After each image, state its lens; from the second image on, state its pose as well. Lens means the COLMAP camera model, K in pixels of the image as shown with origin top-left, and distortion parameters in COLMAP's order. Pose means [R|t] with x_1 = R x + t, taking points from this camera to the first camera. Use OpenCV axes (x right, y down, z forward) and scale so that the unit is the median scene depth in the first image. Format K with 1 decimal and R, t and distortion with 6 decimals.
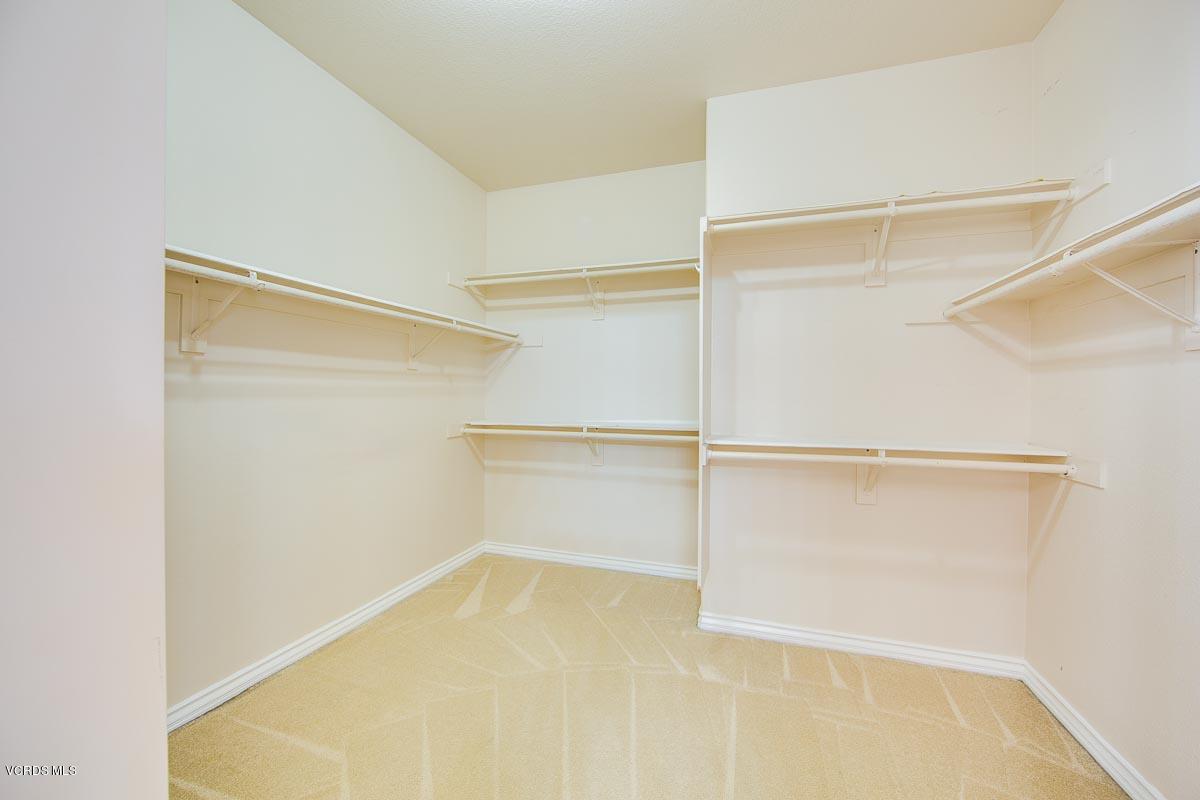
lens RADIAL K [[479.9, 0, 599.9], [0, 479.9, 402.0], [0, 0, 1]] dist [-0.002993, -0.000263]
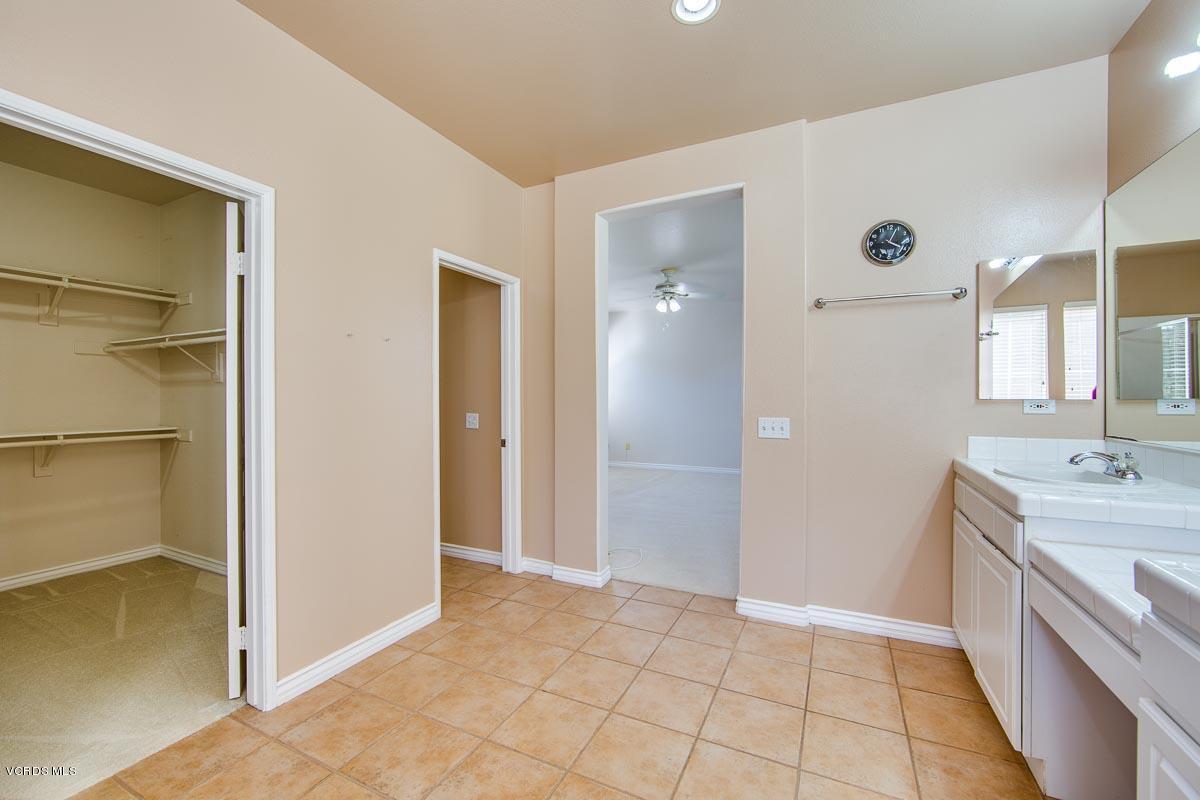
lens RADIAL K [[479.9, 0, 603.4], [0, 479.9, 401.3], [0, 0, 1]] dist [-0.002993, -0.000263]
pose [[0.130116, -0.011799, 0.991429, -0.705944], [0.012674, 0.999867, 0.010236, -0.003506], [-0.991418, 0.011233, 0.130248, -0.933237]]
